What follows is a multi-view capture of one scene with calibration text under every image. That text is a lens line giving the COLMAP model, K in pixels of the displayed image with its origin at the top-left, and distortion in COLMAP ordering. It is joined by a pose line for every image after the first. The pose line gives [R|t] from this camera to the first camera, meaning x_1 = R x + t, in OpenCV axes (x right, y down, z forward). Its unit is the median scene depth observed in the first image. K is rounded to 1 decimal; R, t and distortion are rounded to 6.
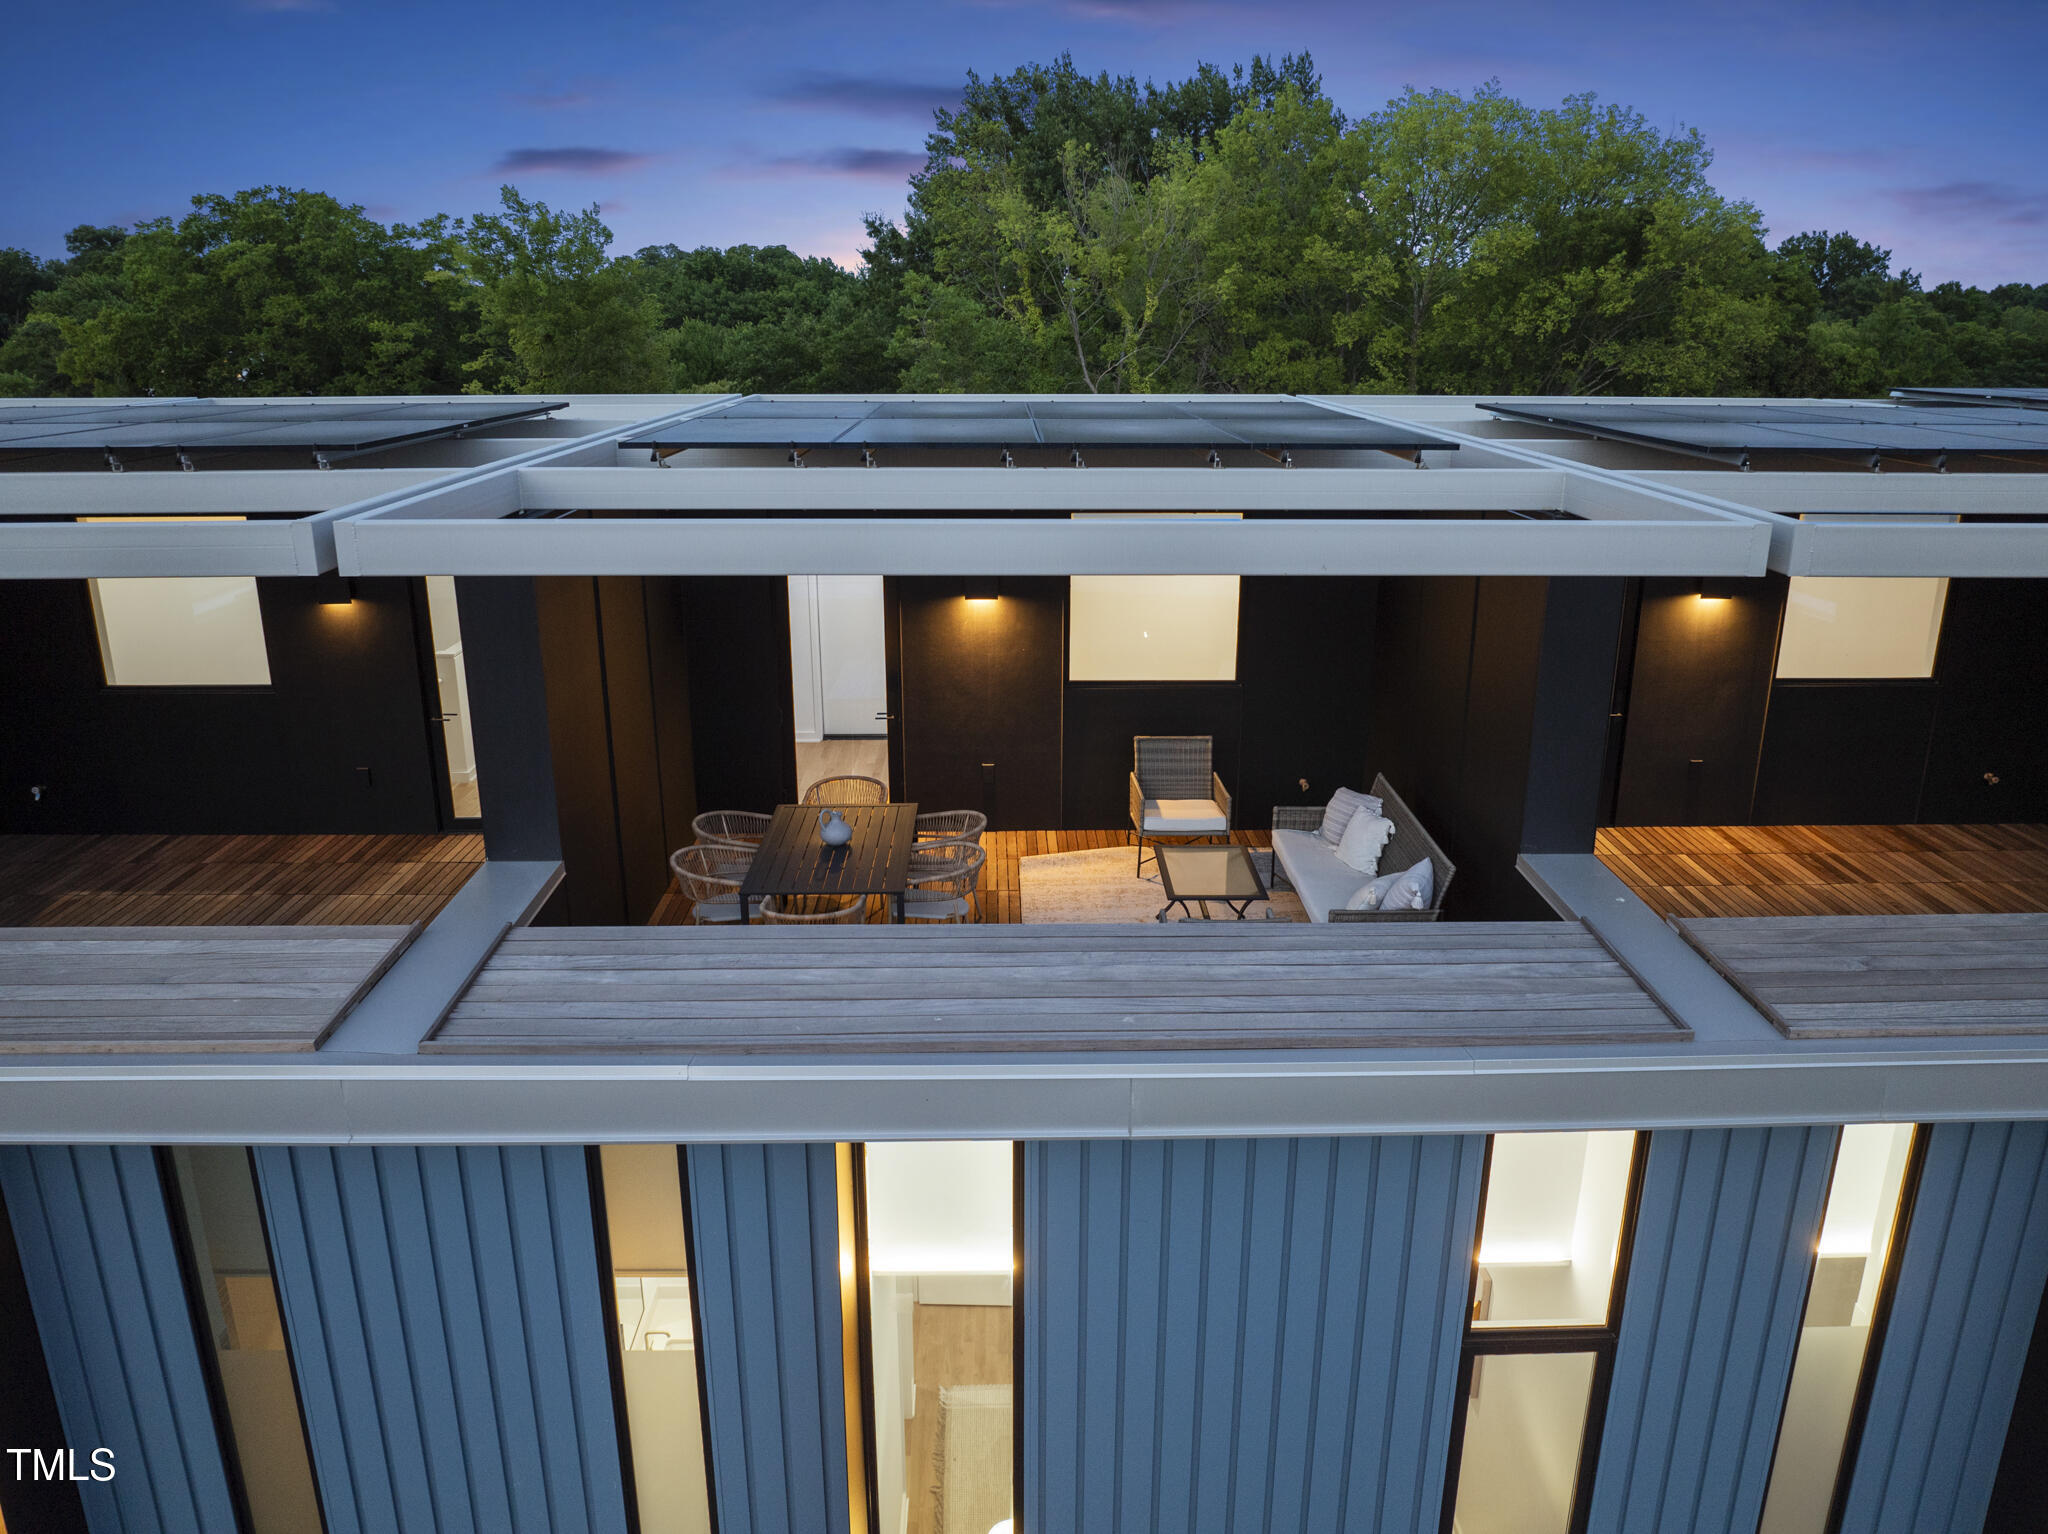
lens RADIAL K [[1416.9, 0, 1024.0], [0, 1416.9, 767.0], [0, 0, 1]] dist [-0.029004, 0.000949]
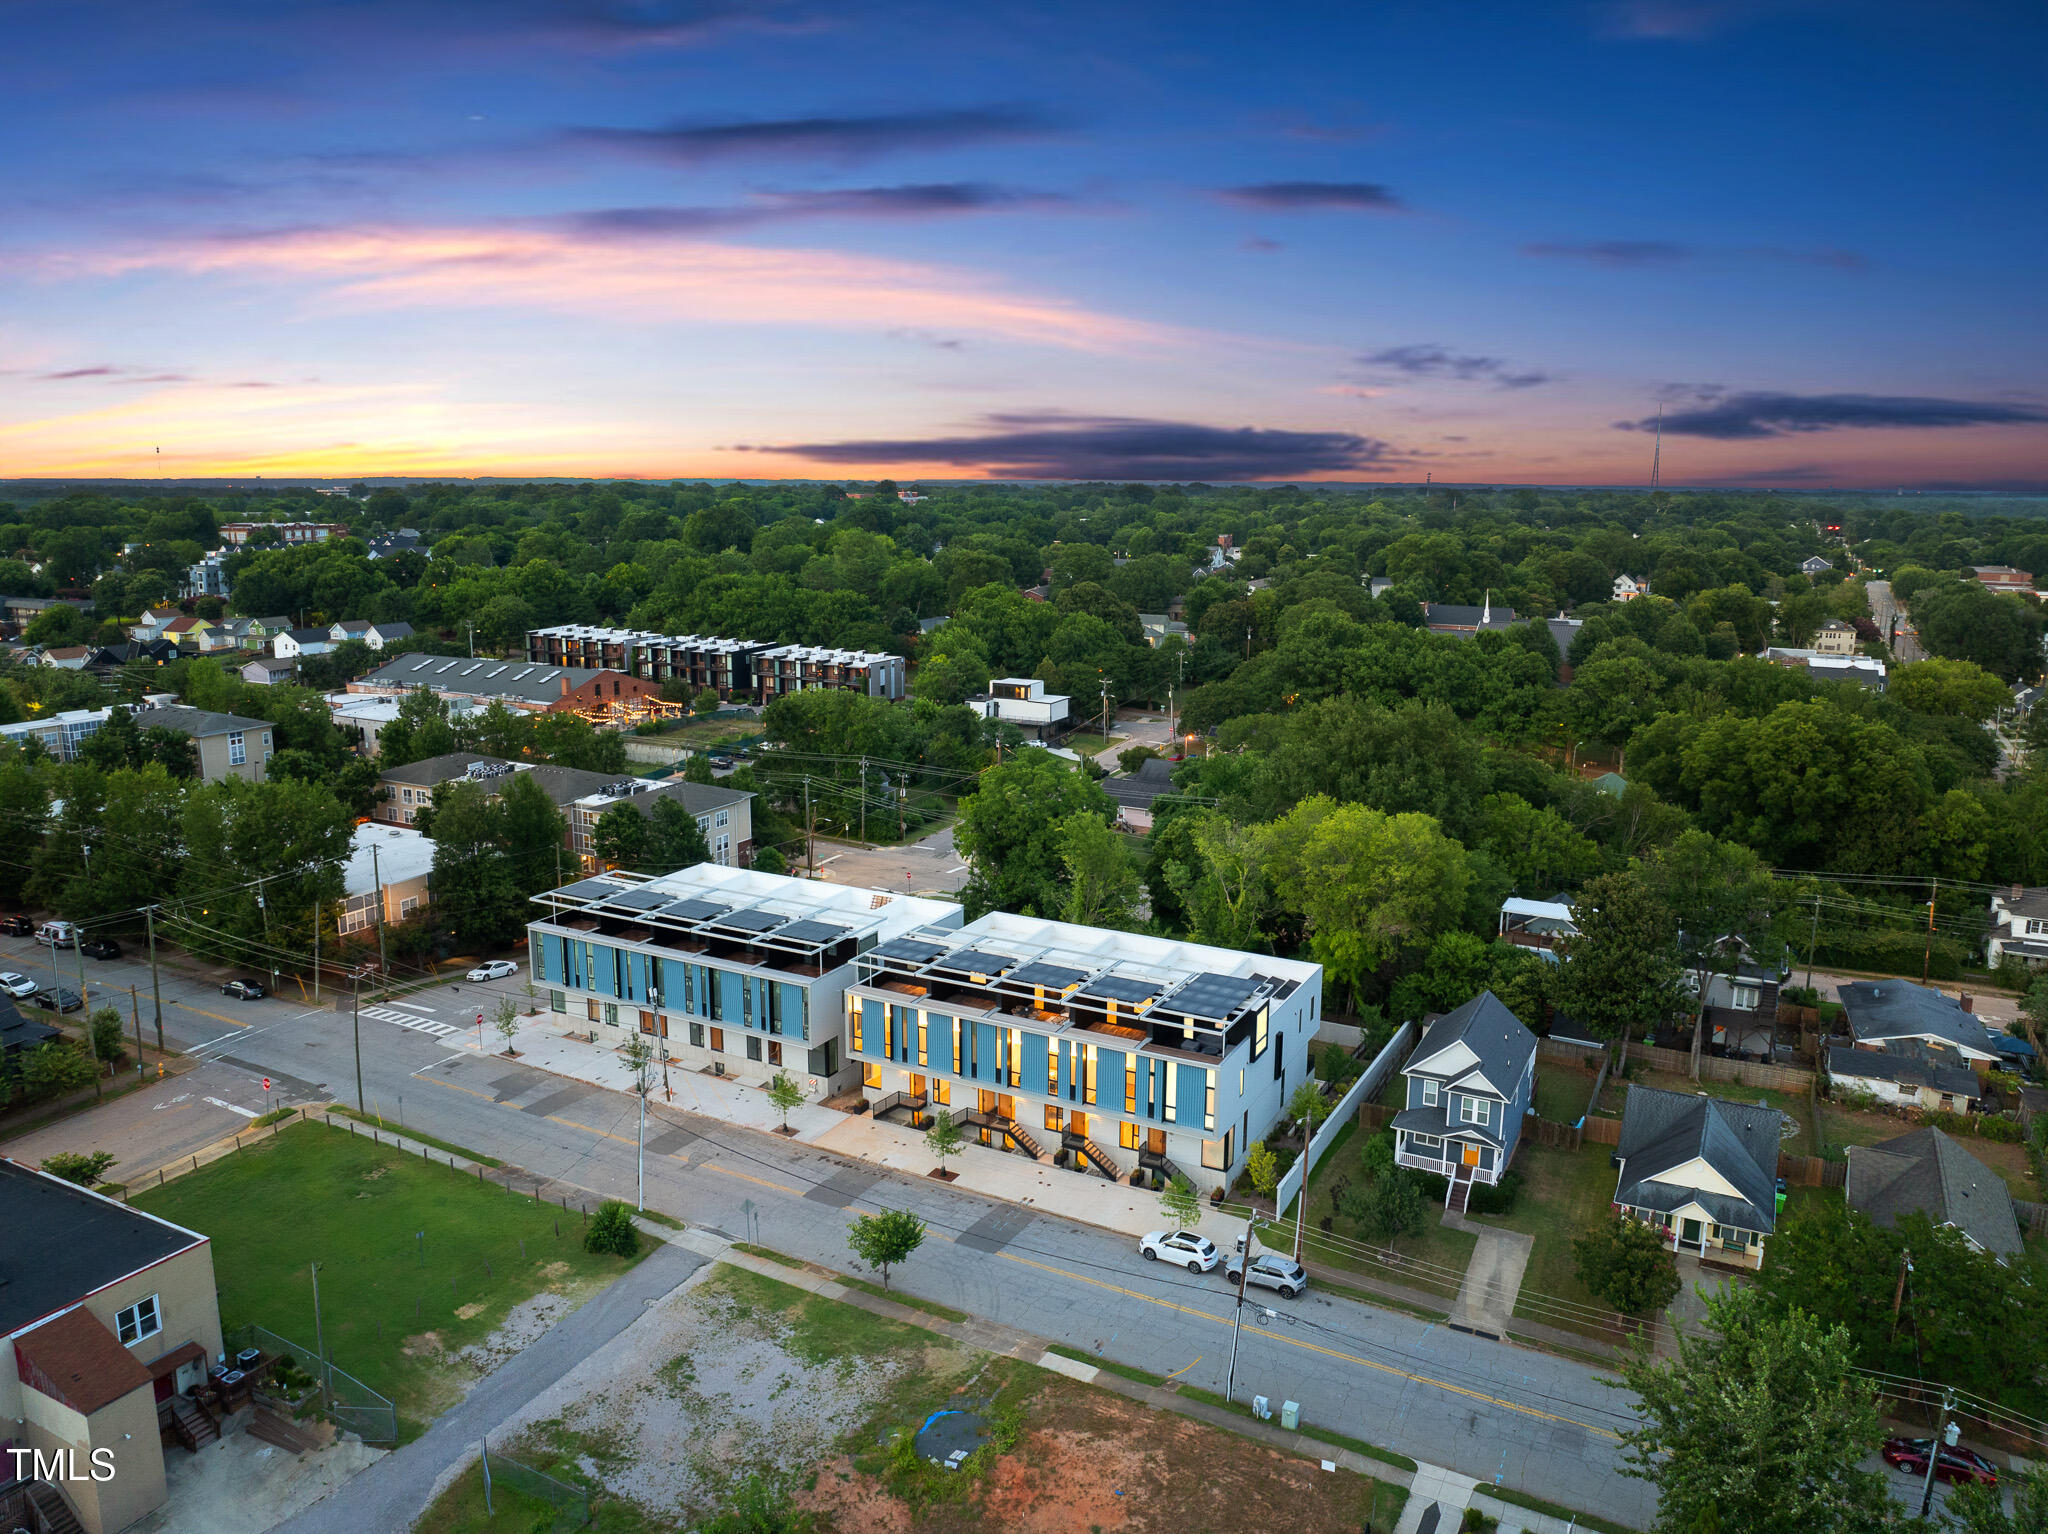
lens RADIAL K [[1440.0, 0, 1042.7], [0, 1440.0, 758.6], [0, 0, 1]] dist [-0.047686, 0.001589]
pose [[0.875636, 0.095259, -0.473484, 1.213568], [-0.151279, 0.985120, -0.081572, -0.234937], [0.458668, 0.143056, 0.877017, -2.154415]]
